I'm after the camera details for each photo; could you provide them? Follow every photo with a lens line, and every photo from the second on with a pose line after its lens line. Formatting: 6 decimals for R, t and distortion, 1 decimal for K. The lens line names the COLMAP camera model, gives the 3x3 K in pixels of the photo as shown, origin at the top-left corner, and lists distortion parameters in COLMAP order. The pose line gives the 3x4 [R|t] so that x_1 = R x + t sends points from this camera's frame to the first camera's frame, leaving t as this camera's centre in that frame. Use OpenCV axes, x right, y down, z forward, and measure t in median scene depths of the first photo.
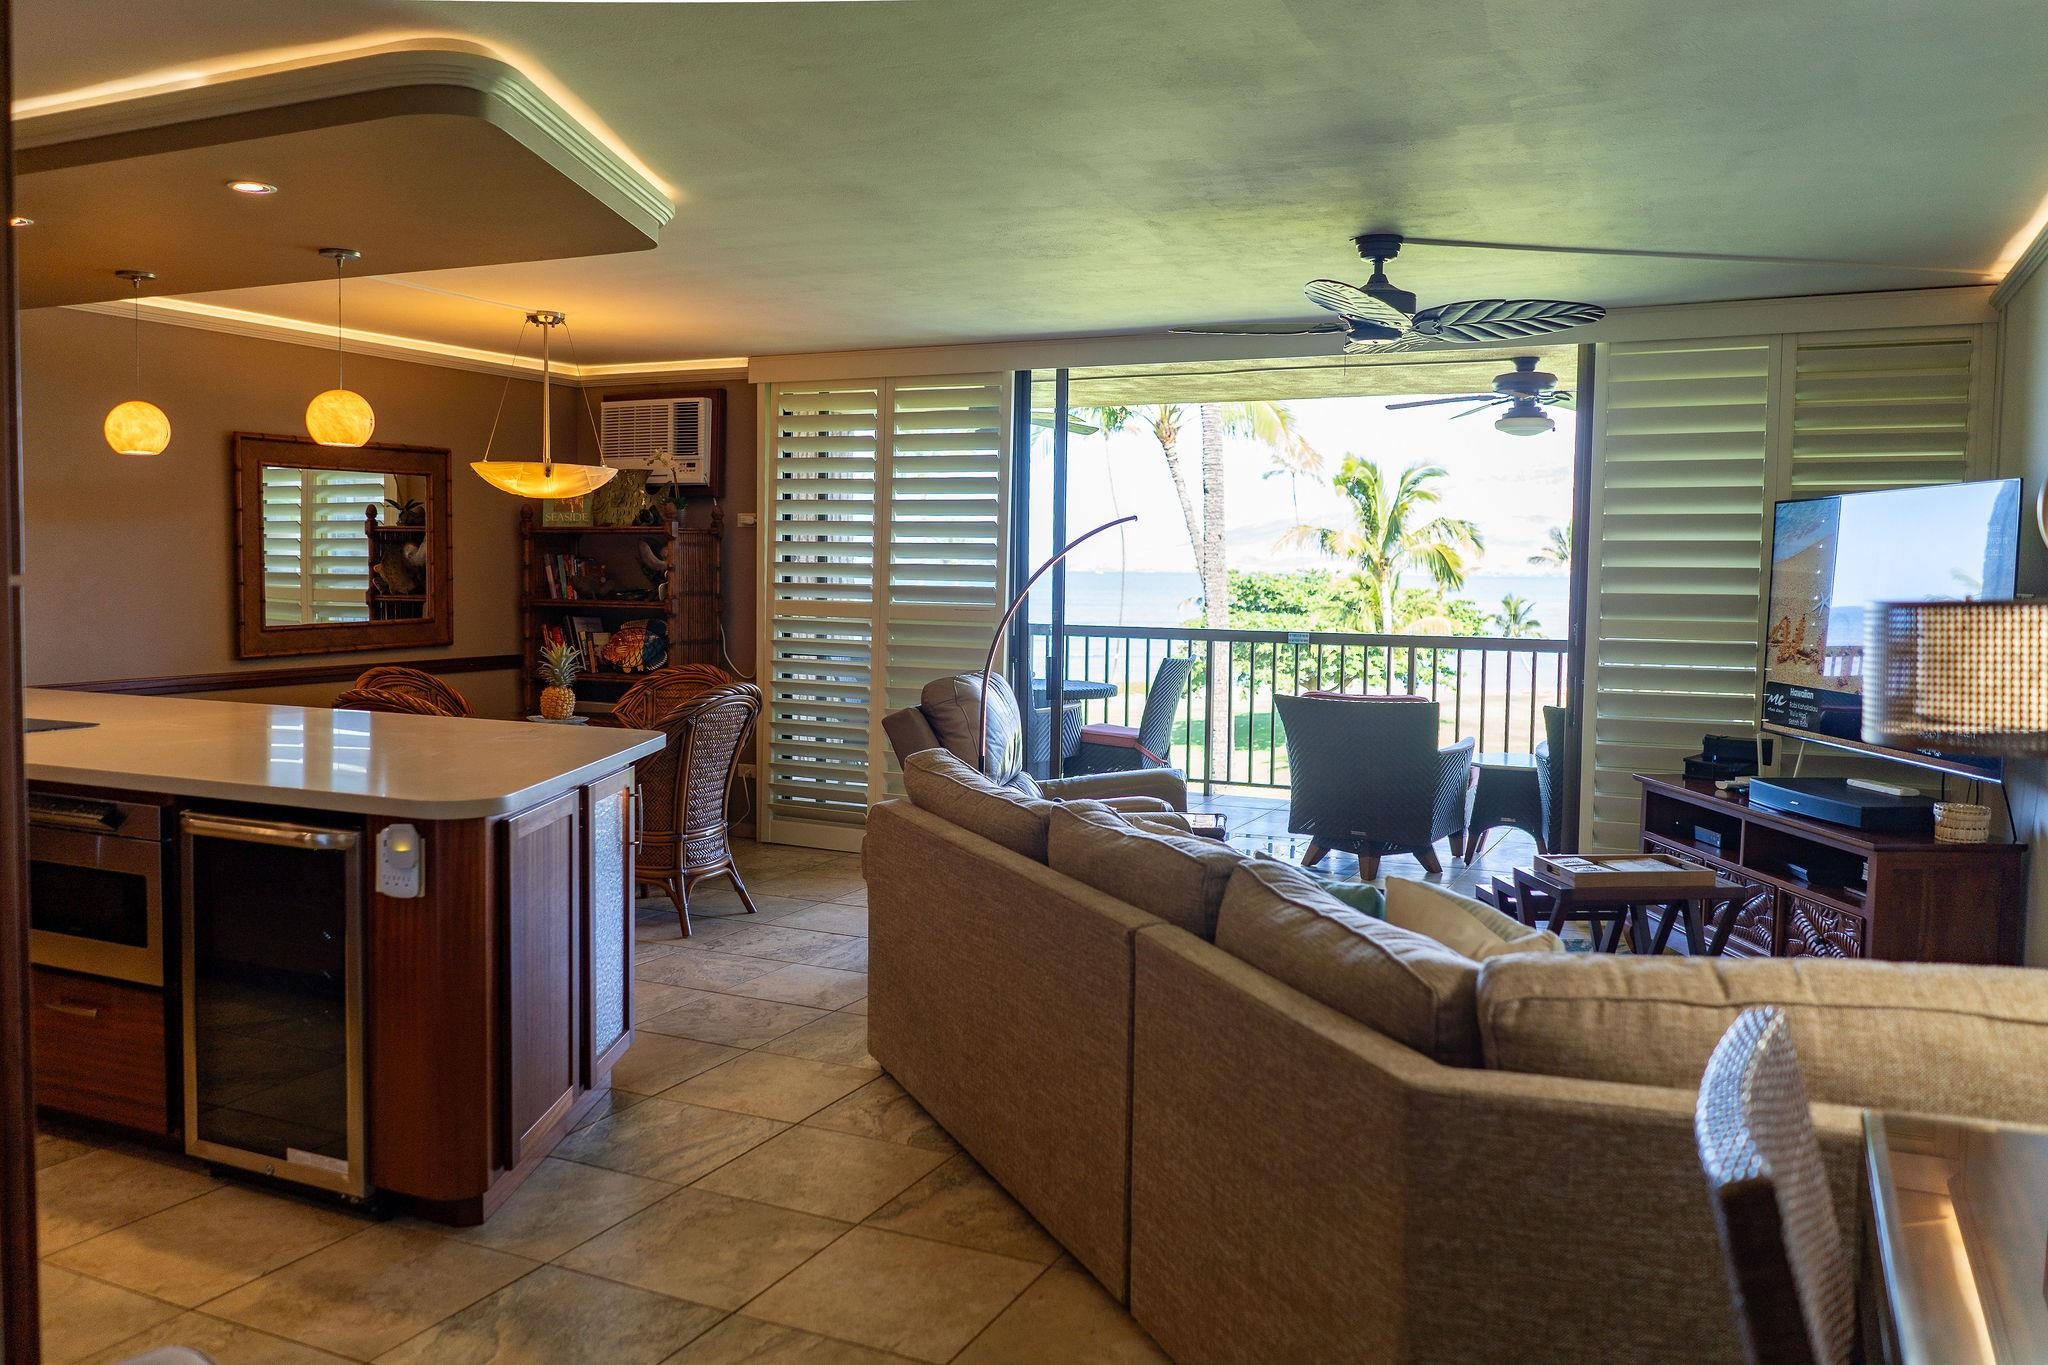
lens RADIAL K [[1640.0, 0, 1030.5], [0, 1640.0, 675.7], [0, 0, 1]] dist [-0.013534, 0.001669]
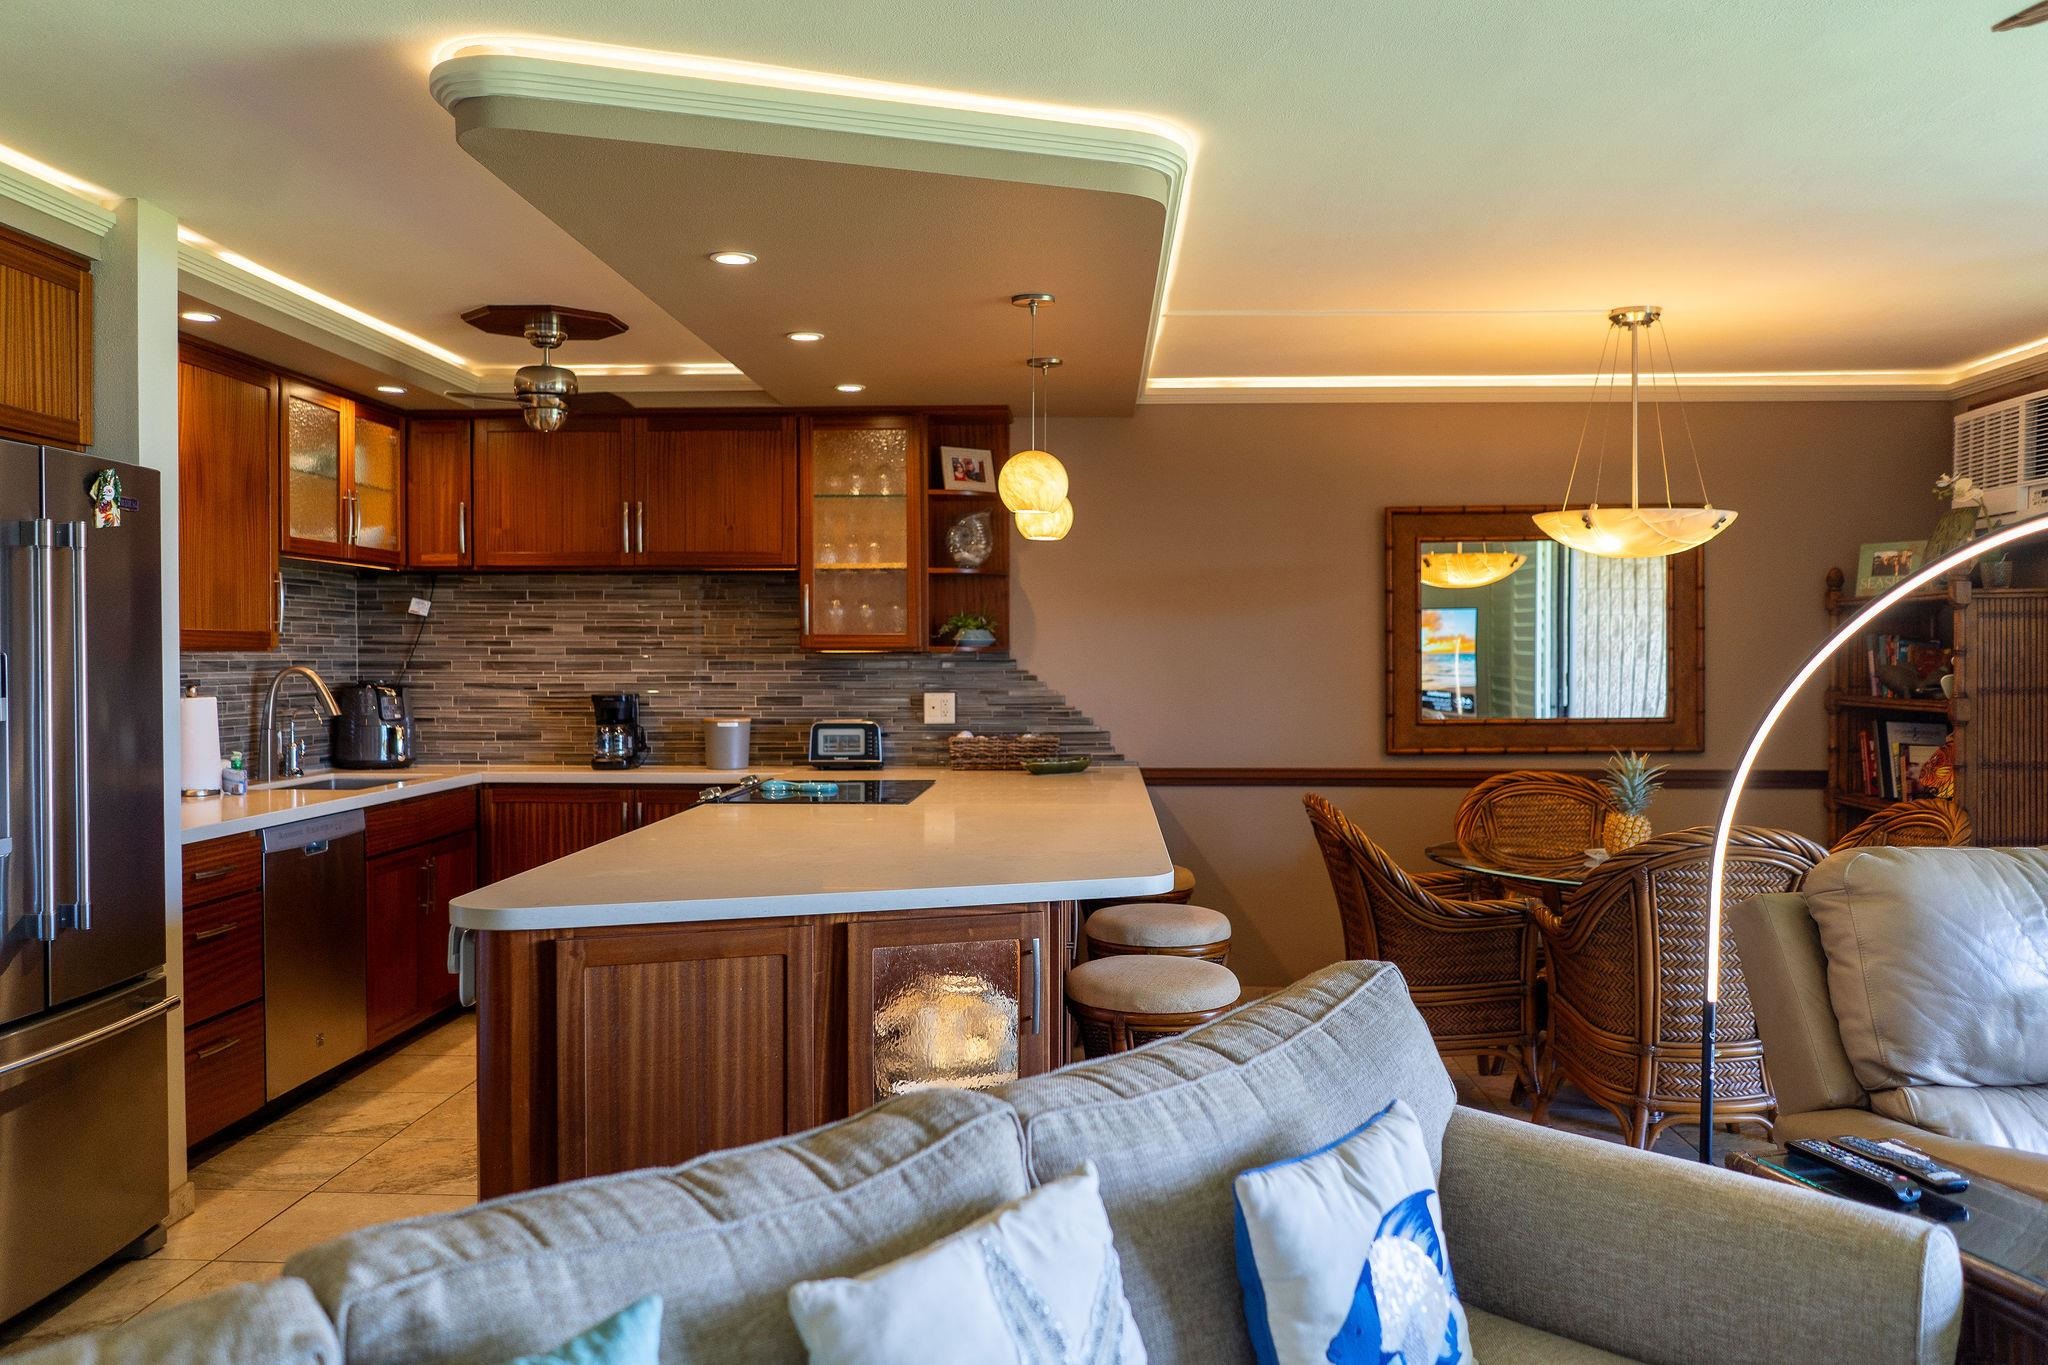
lens RADIAL K [[1640.0, 0, 1026.7], [0, 1640.0, 686.0], [0, 0, 1]] dist [-0.013534, 0.001669]
pose [[0.374476, 0.005639, -0.927220, 0.287461], [-0.059220, 0.998085, -0.017847, -0.020223], [0.925344, 0.061594, 0.374093, 0.466180]]
